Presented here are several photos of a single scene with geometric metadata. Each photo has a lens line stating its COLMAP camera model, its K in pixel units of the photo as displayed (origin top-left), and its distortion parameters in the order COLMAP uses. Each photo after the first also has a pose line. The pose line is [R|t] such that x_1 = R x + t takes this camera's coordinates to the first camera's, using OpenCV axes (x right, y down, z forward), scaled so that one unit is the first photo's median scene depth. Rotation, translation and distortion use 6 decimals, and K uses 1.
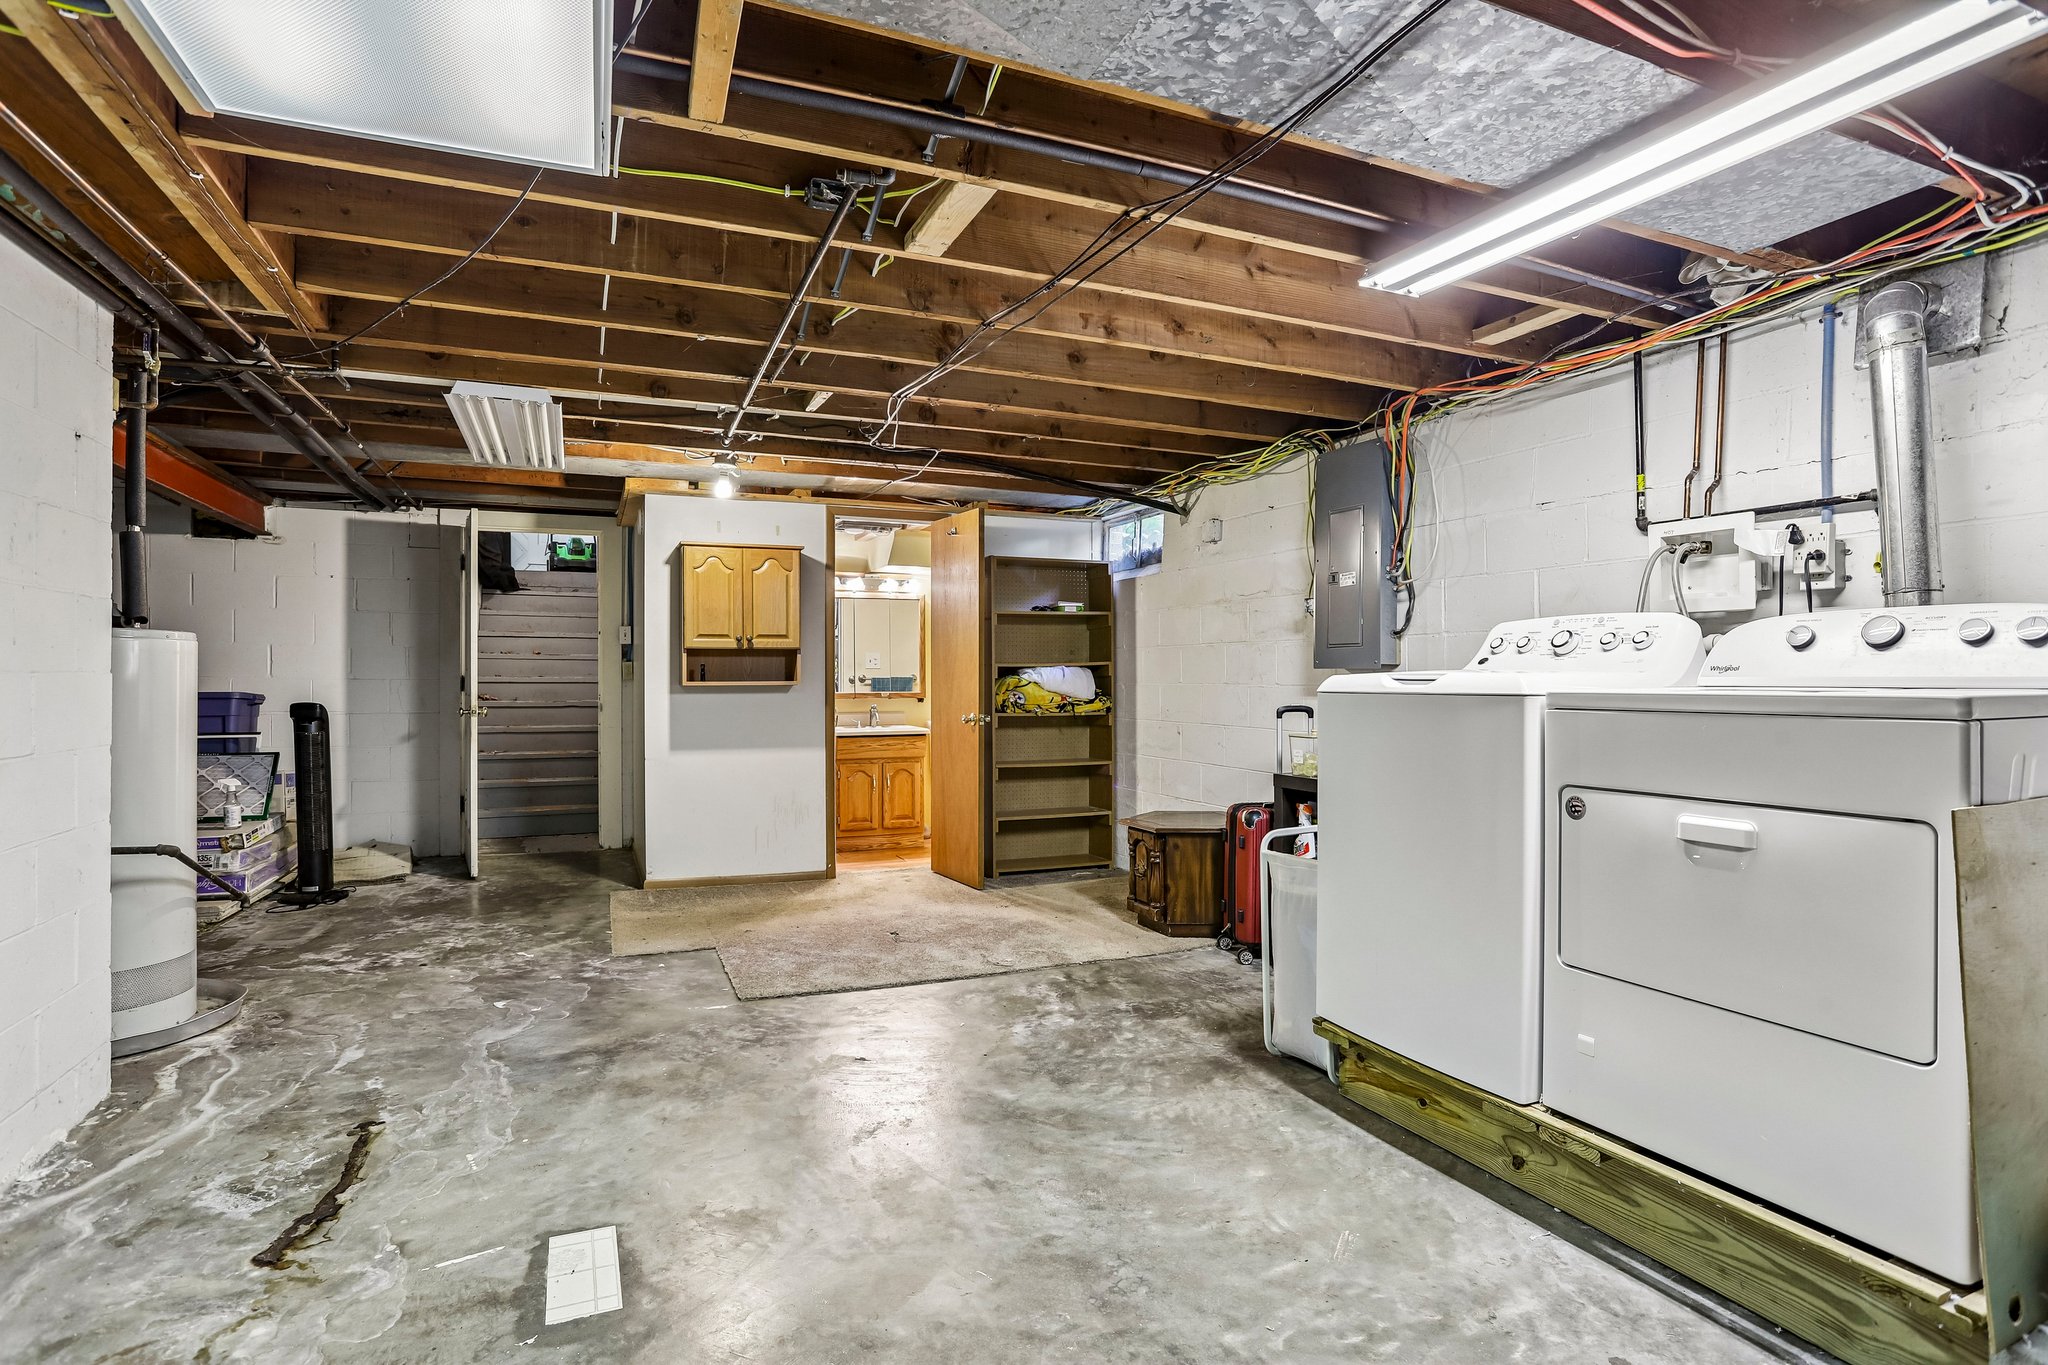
lens RADIAL K [[1023.3, 0, 1009.7], [0, 1023.3, 681.8], [0, 0, 1]] dist [-0.074941, 0.036616]
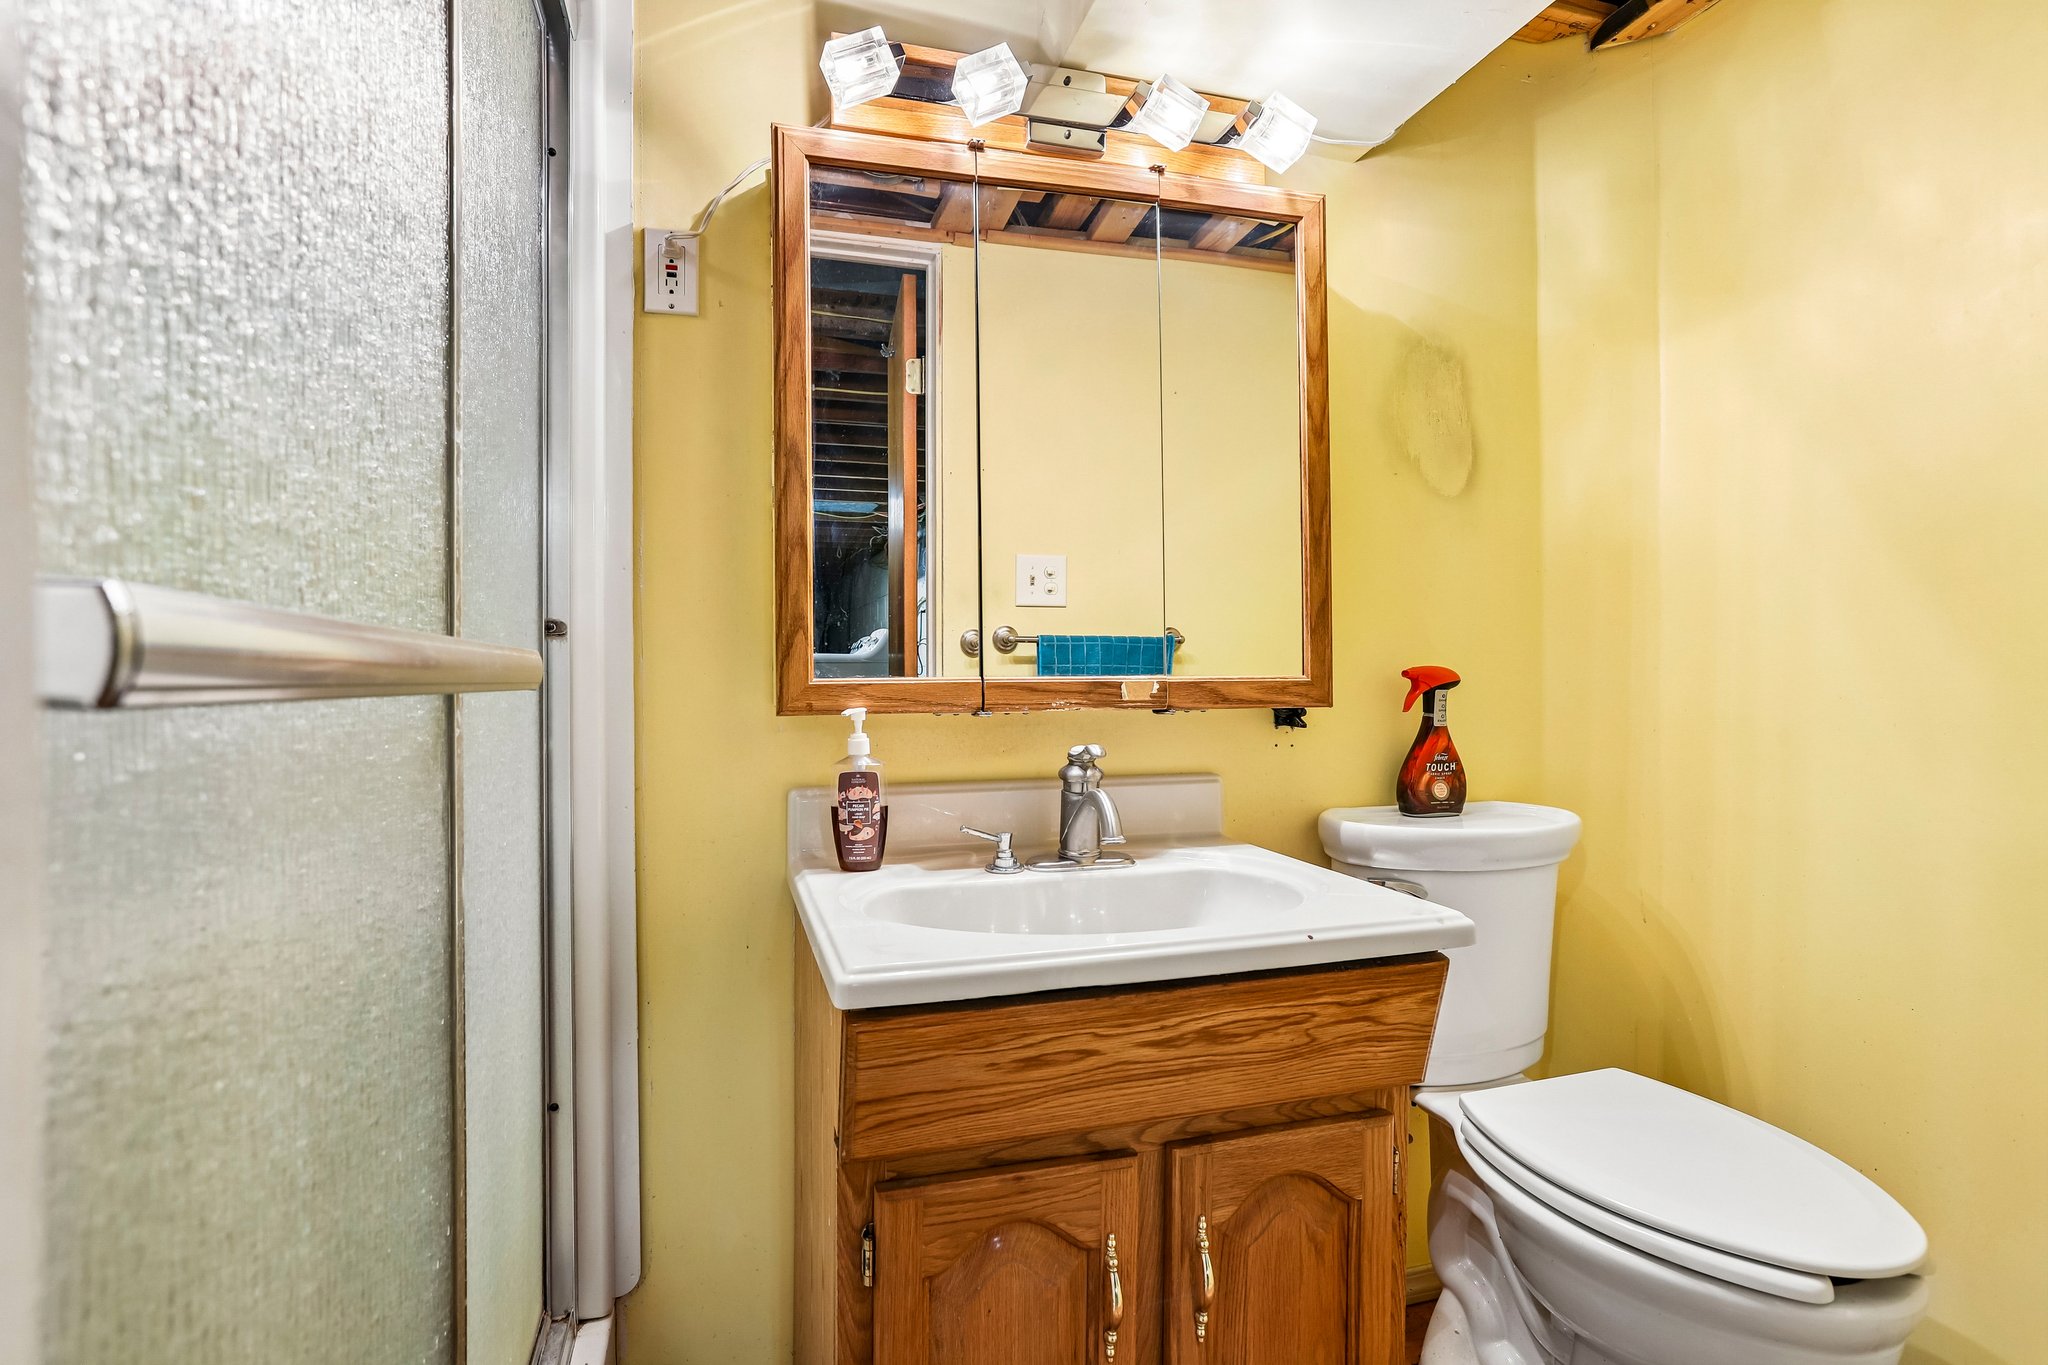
lens RADIAL K [[1023.3, 0, 1009.7], [0, 1023.3, 681.8], [0, 0, 1]] dist [-0.074941, 0.036616]
pose [[0.992274, -0.000075, -0.124065, -0.125496], [0.000740, 0.999986, 0.005307, 0.010111], [0.124063, -0.005358, 0.992260, 0.828386]]
